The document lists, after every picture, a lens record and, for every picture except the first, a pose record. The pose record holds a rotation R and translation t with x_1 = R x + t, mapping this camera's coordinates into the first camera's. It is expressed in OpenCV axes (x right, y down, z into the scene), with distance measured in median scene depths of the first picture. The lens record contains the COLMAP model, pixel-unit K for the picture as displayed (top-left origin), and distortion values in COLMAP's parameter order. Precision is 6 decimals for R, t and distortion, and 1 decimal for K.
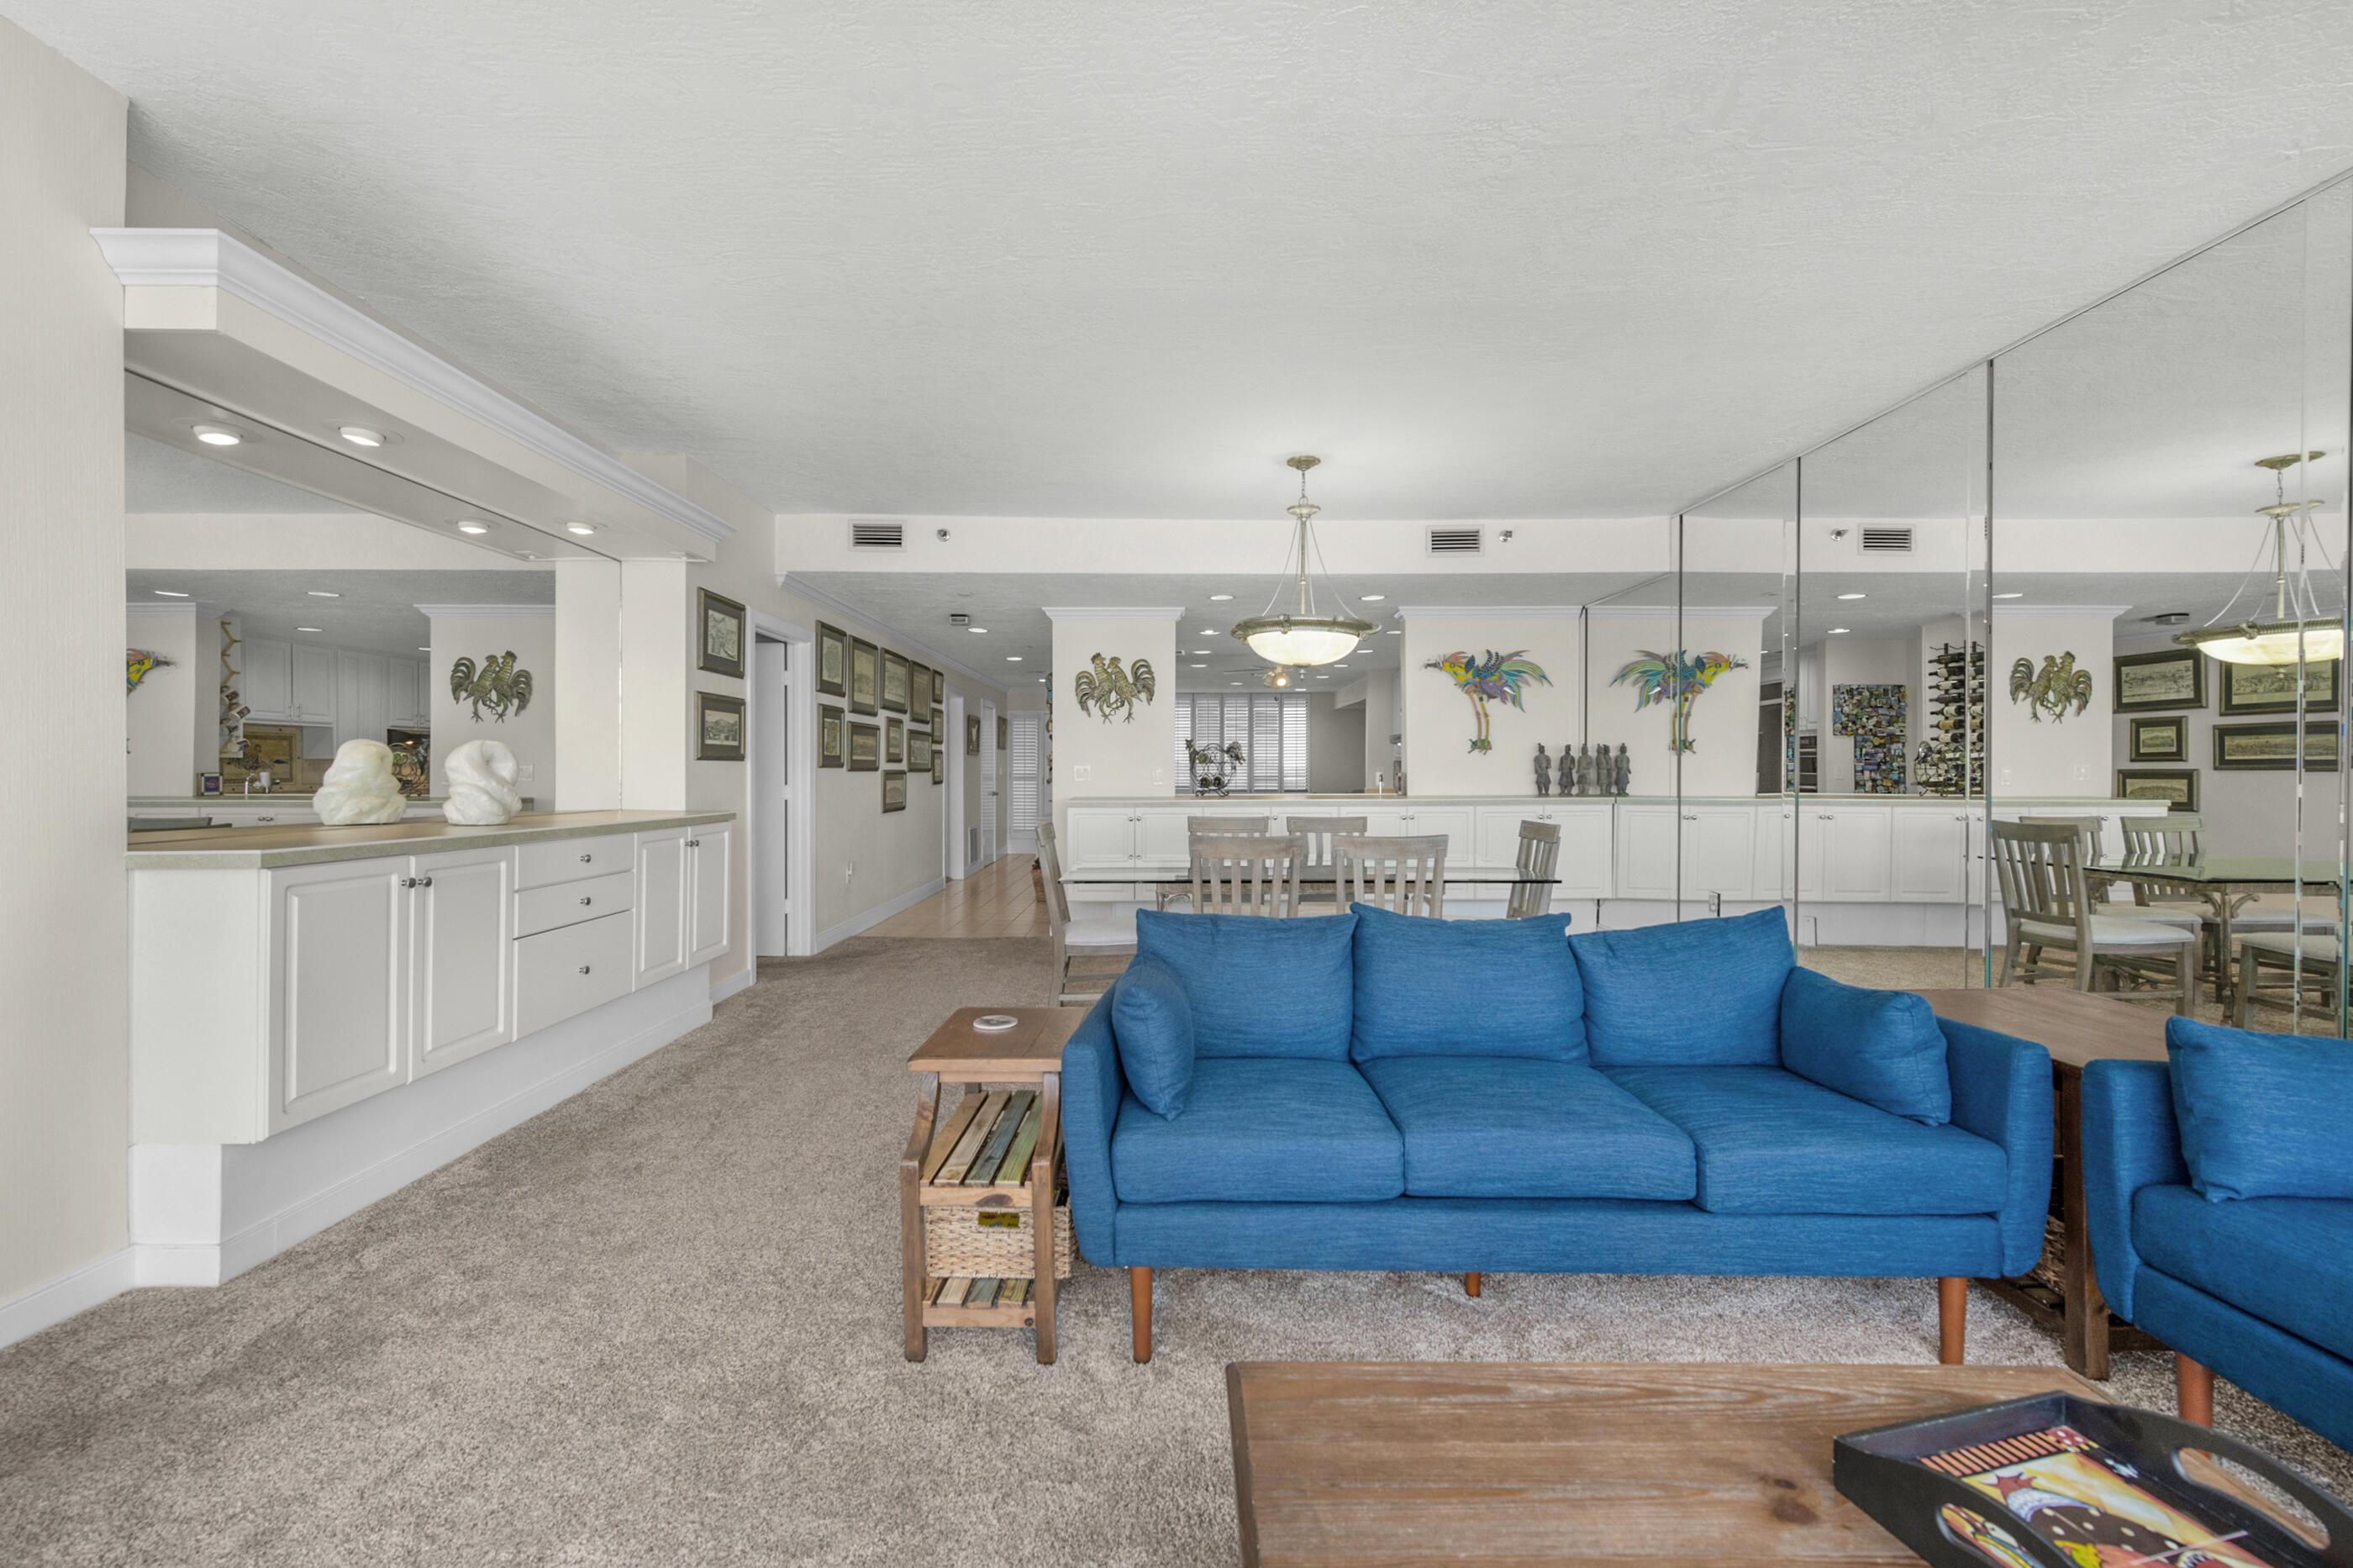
lens RADIAL K [[947.1, 0, 1177.2], [0, 947.1, 779.9], [0, 0, 1]] dist [0.007885, 0.000264]
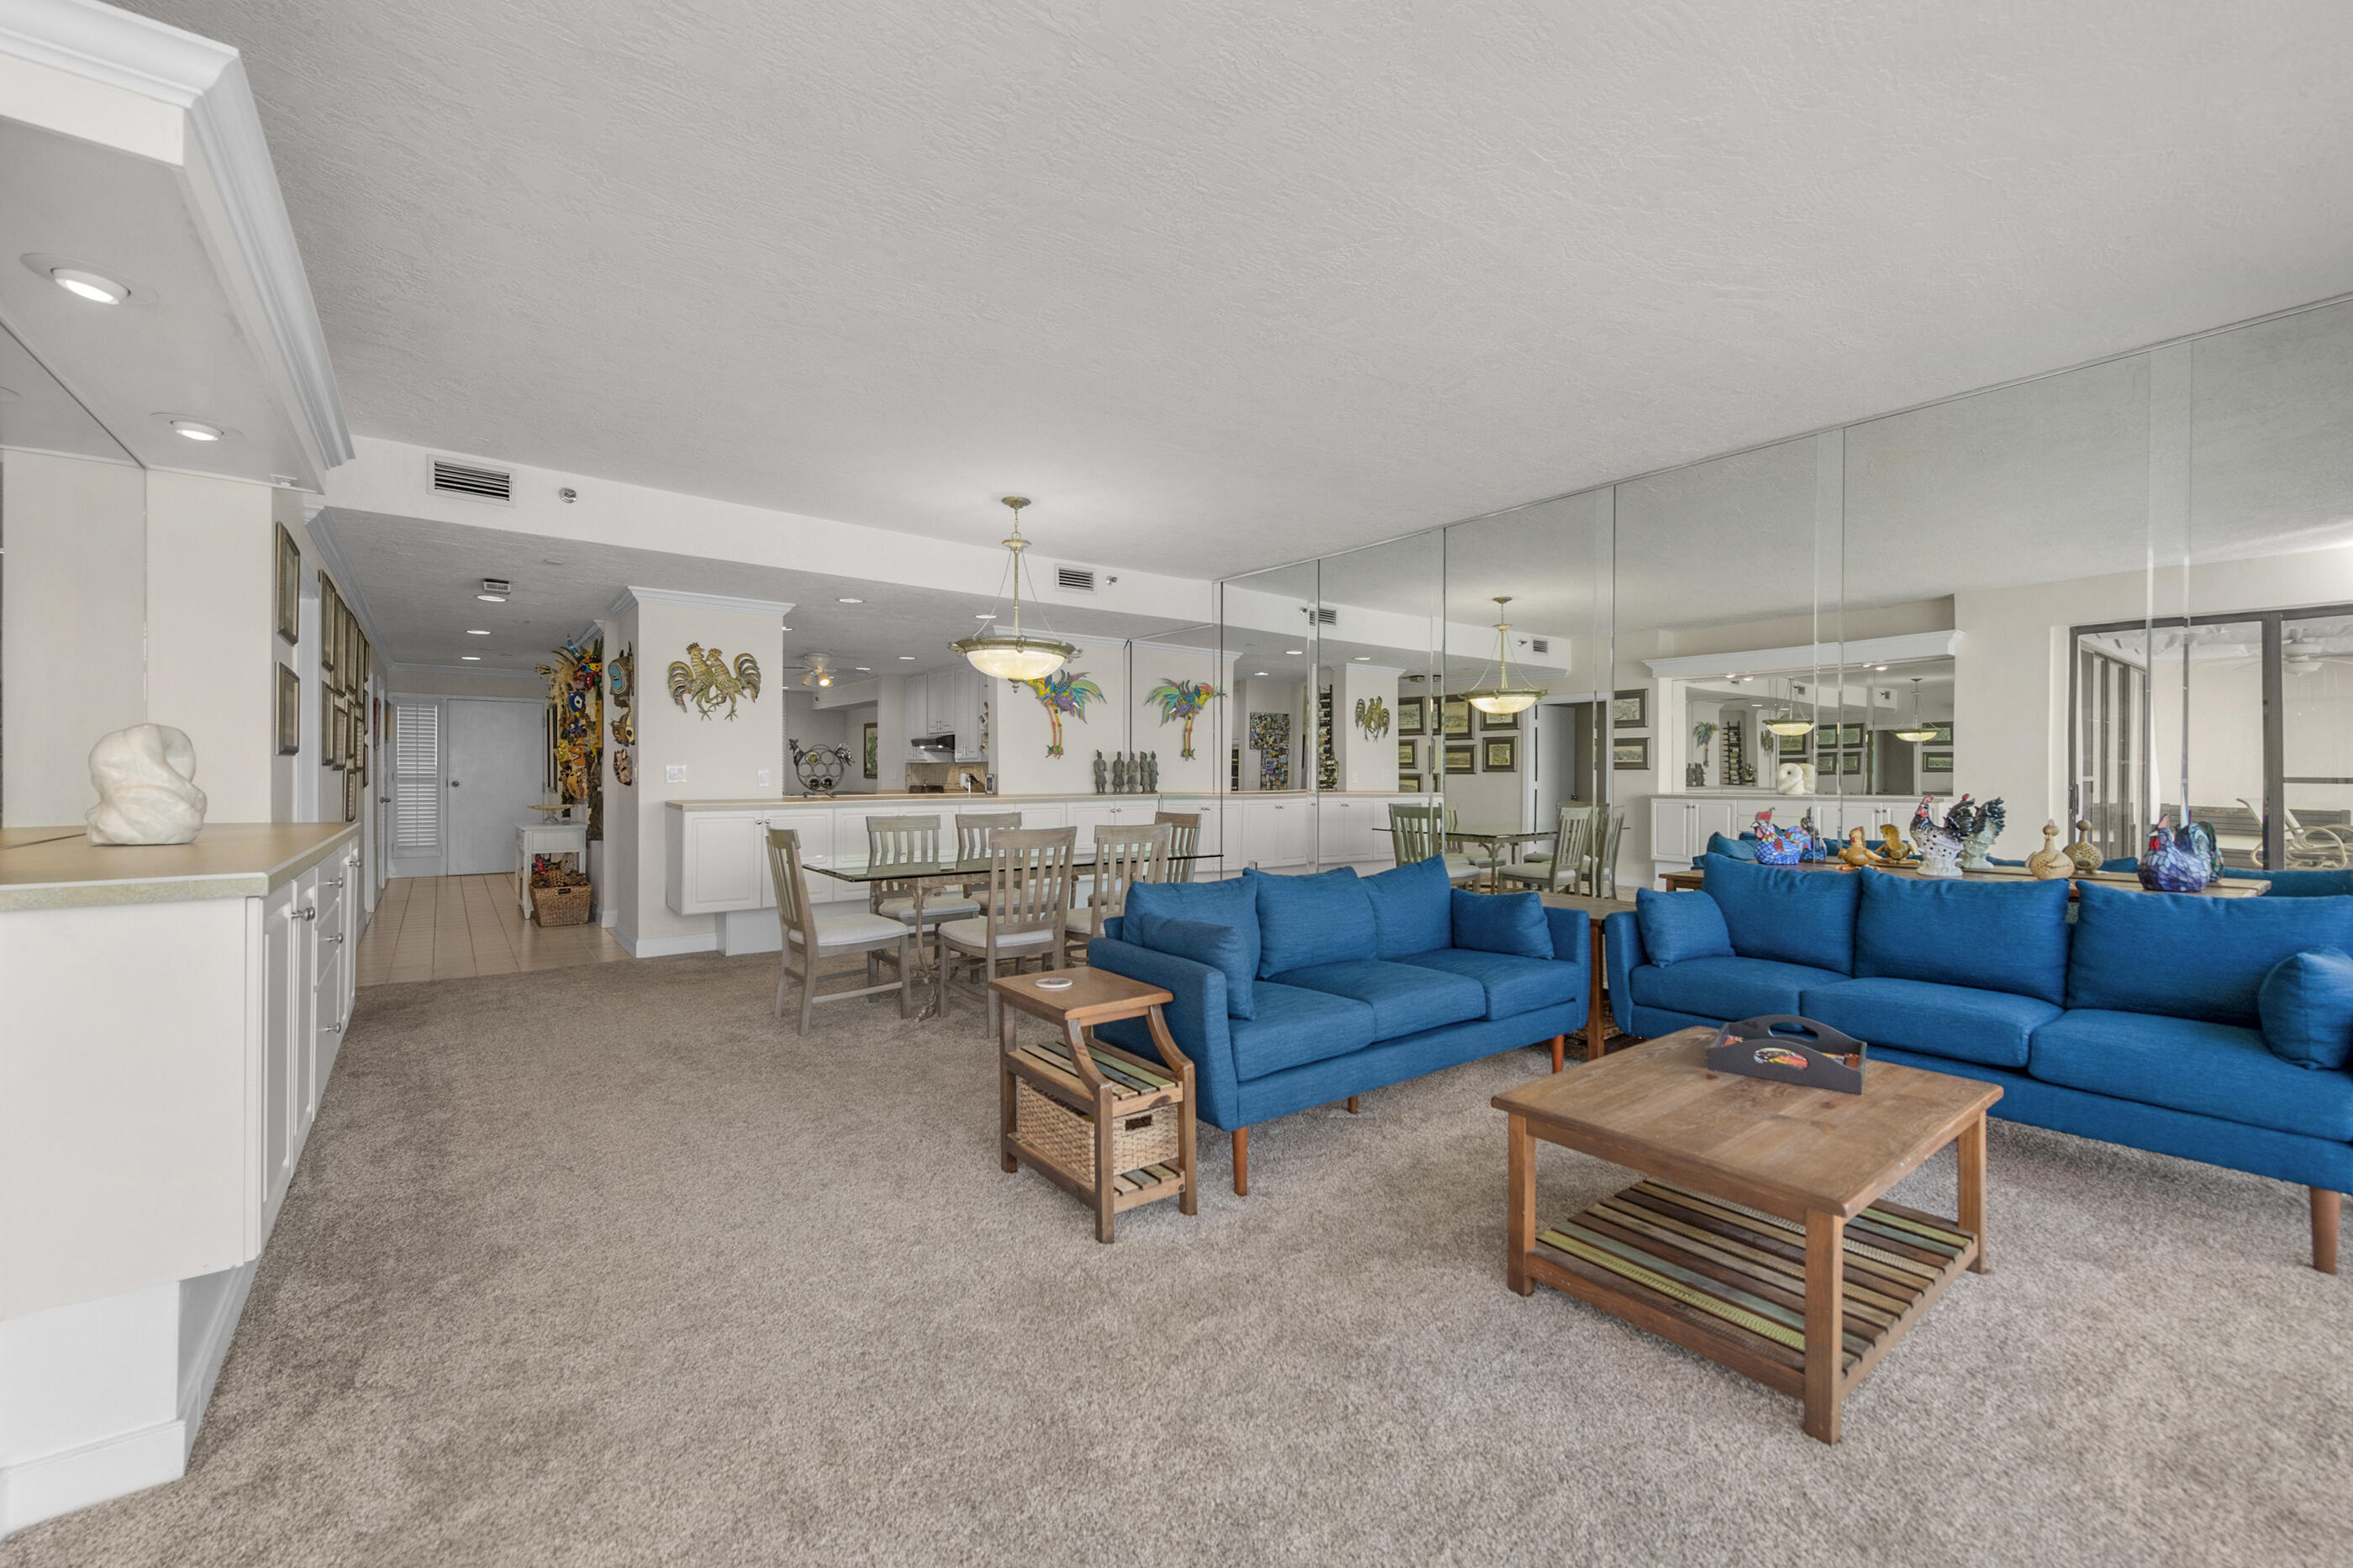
lens RADIAL K [[947.1, 0, 1180.2], [0, 947.1, 777.2], [0, 0, 1]] dist [0.007885, 0.000264]
pose [[0.789534, -0.000262, 0.613706, -0.317256], [0.003310, 0.999987, -0.003832, 0.001203], [-0.613697, 0.005057, 0.789525, -0.015108]]
